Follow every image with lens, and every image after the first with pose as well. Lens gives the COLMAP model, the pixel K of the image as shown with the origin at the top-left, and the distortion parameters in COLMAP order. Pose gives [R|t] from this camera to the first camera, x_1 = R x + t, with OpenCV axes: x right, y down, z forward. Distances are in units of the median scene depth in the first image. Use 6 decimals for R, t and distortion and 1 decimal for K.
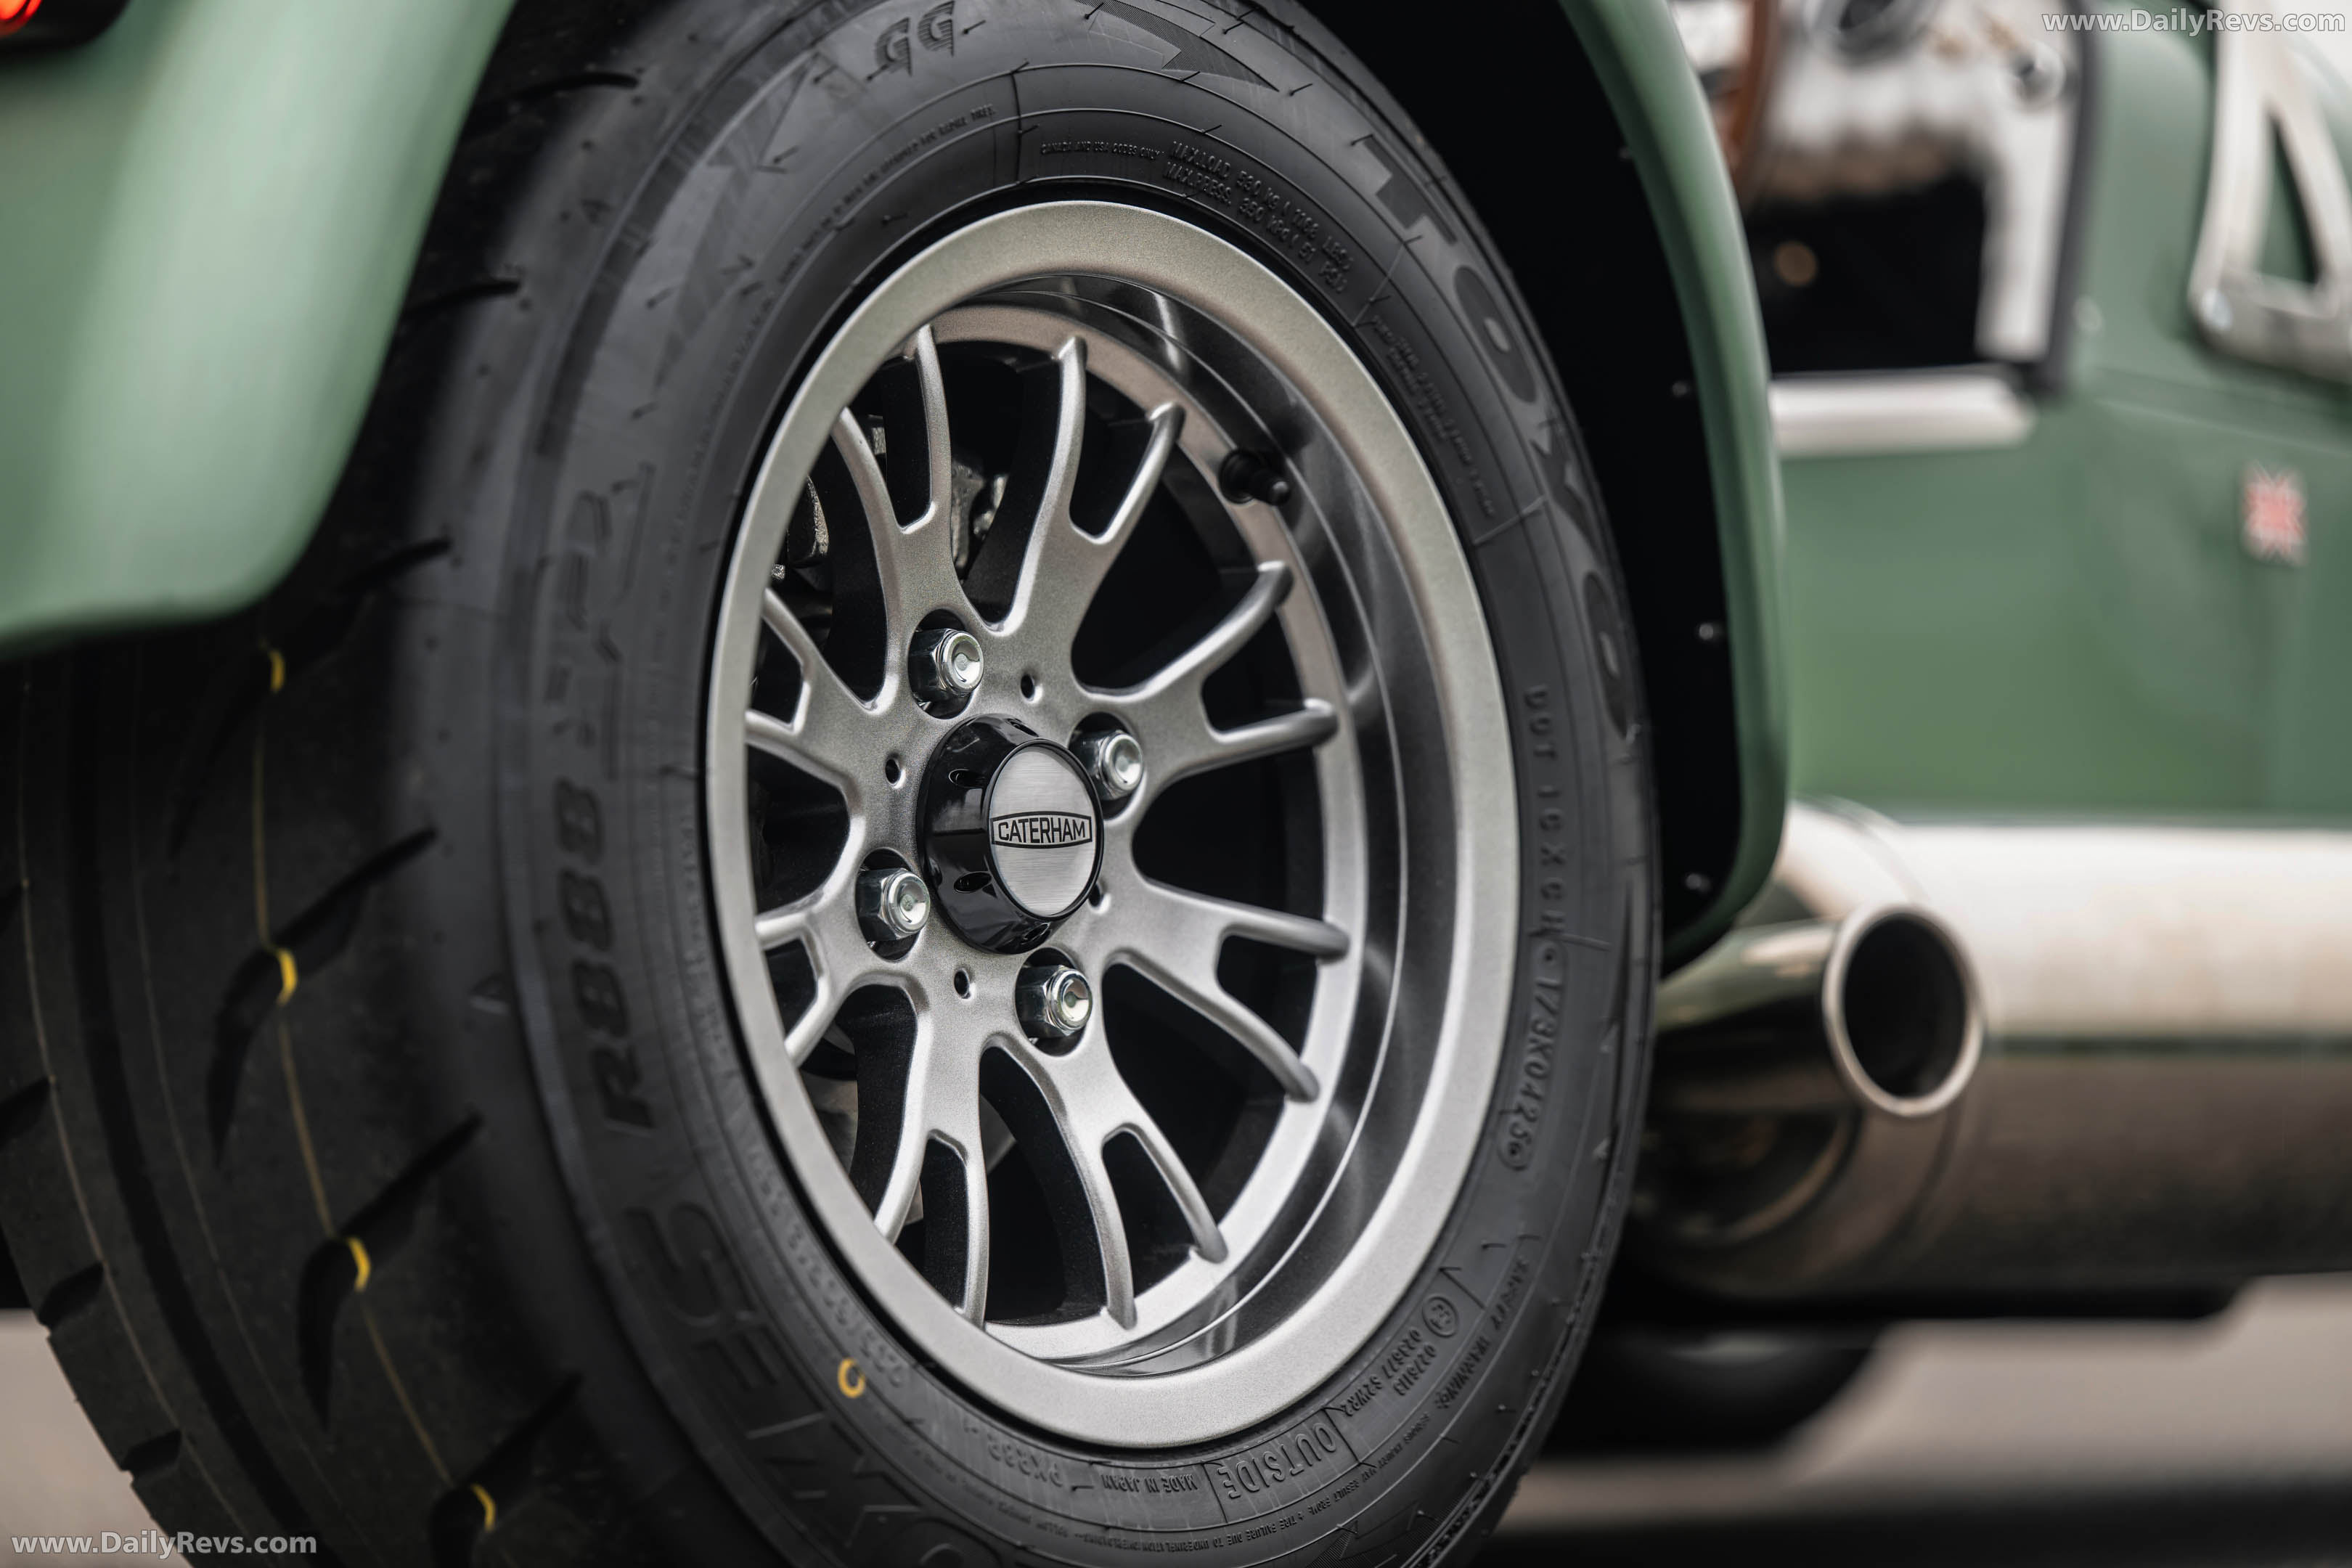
lens RADIAL K [[8166.9, 0, 1177.0], [0, 8166.9, 775.7], [0, 0, 1]] dist [0.097531, 0.000000]
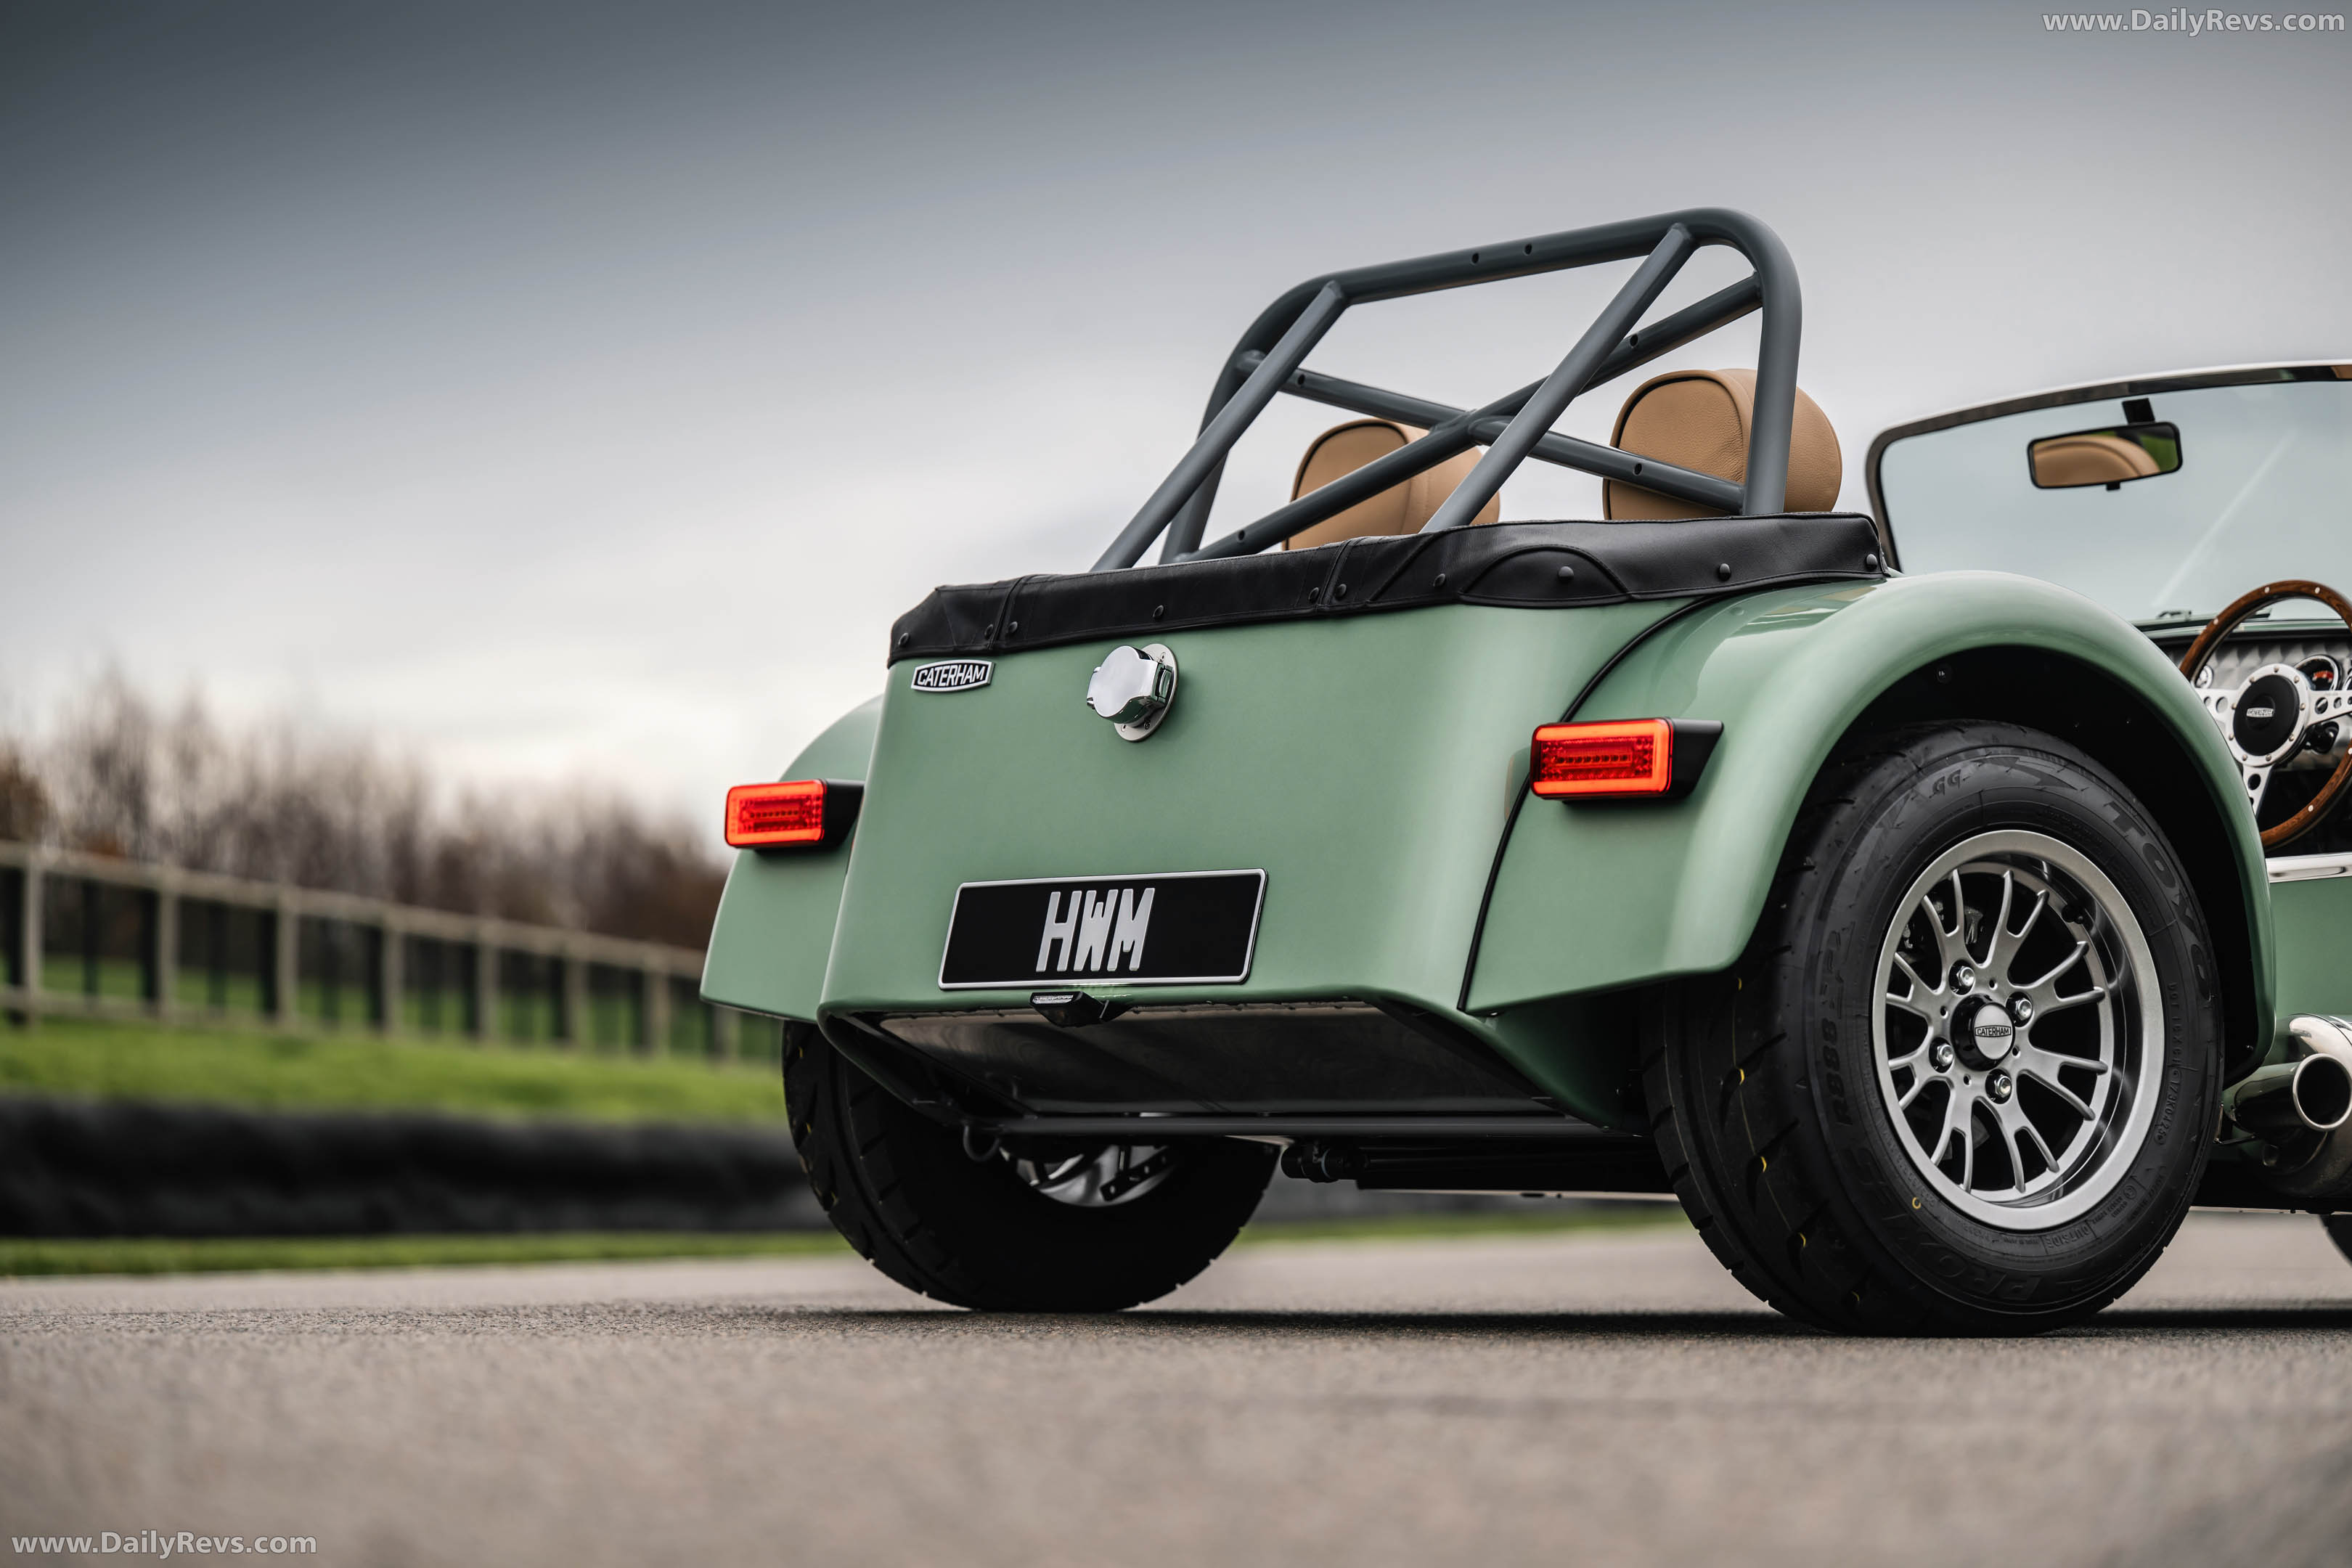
lens RADIAL K [[6634.4, 0, 1177.2], [0, 6634.4, 783.1], [0, 0, 1]] dist [-0.081366, 0.000000]
pose [[0.972012, 0.007462, -0.234814, 0.273561], [-0.009673, 0.999919, -0.008268, -0.064035], [0.234733, 0.010308, 0.972005, -1.525751]]
